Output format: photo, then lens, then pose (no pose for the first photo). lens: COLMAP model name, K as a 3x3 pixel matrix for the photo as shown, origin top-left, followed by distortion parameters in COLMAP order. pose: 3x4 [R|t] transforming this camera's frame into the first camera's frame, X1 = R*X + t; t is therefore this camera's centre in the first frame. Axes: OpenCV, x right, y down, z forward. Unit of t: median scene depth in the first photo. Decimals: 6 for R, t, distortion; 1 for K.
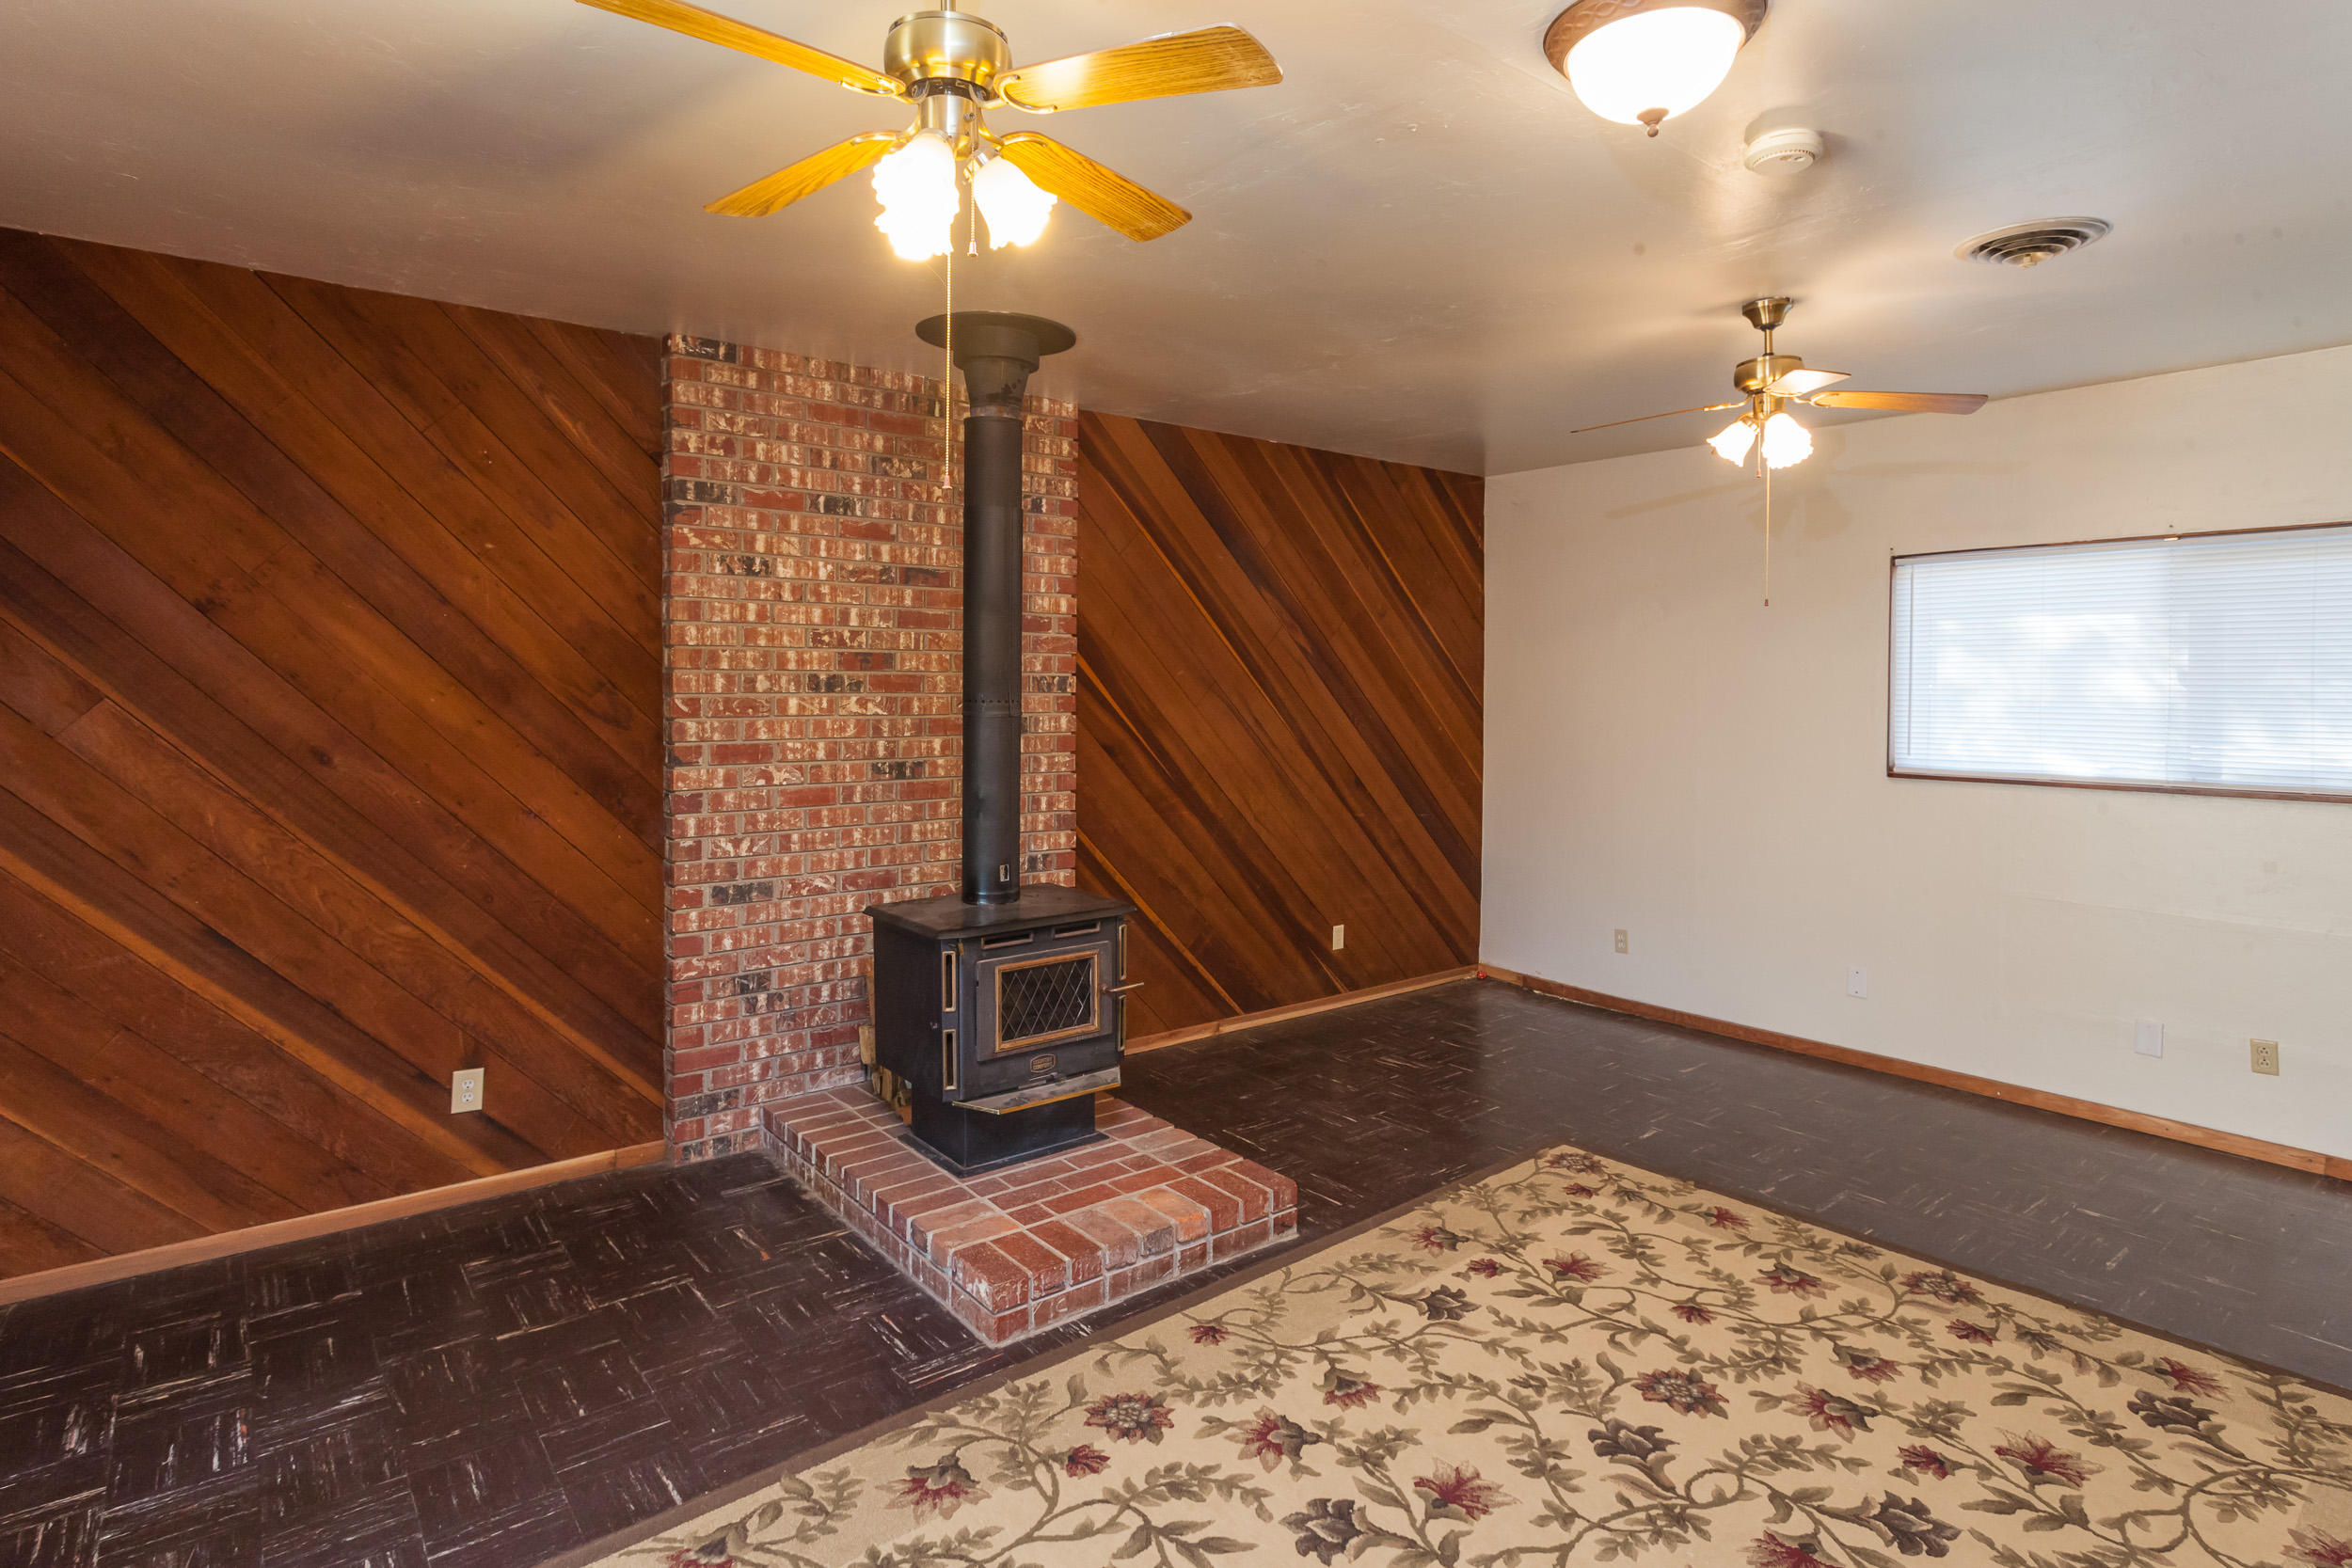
lens RADIAL K [[1224.3, 0, 1191.7], [0, 1224.3, 687.1], [0, 0, 1]] dist [-0.014479, 0.004338]
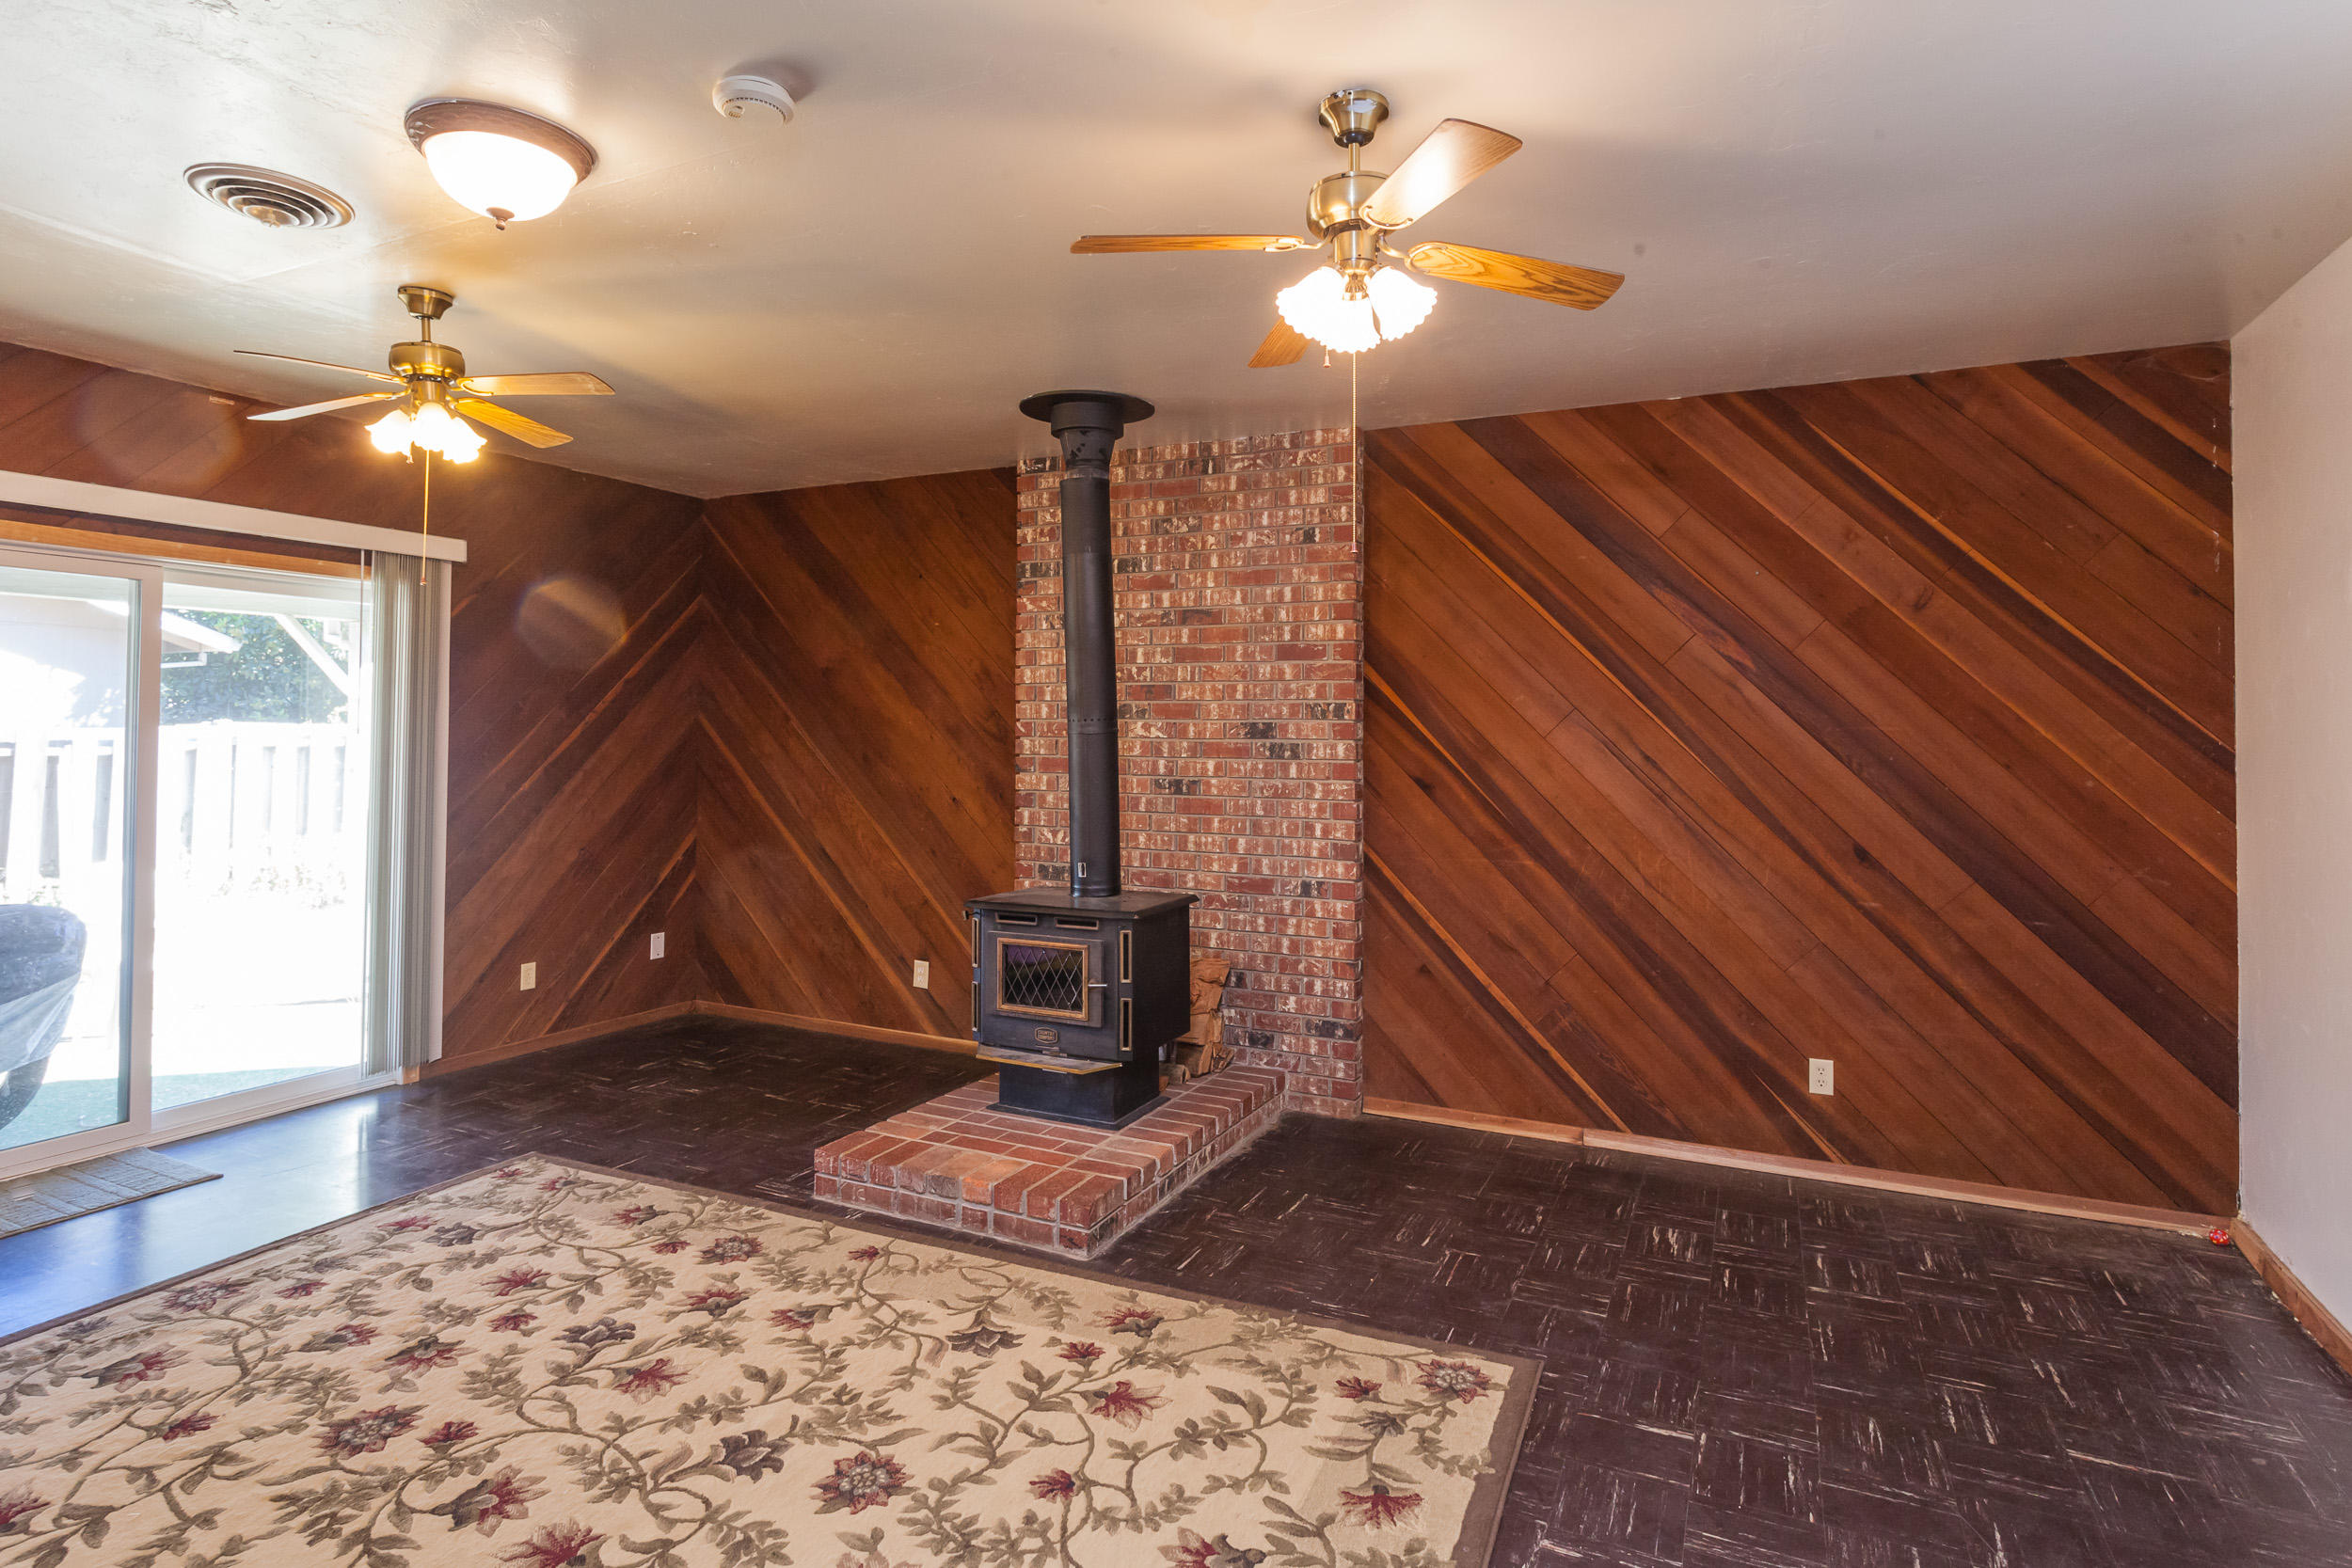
lens RADIAL K [[1224.3, 0, 1156.8], [0, 1224.3, 688.6], [0, 0, 1]] dist [-0.014479, 0.004338]
pose [[0.433438, -0.035780, -0.900473, 0.866337], [-0.011310, 0.998917, -0.045135, 0.030803], [0.901112, 0.029747, 0.432564, 0.529388]]
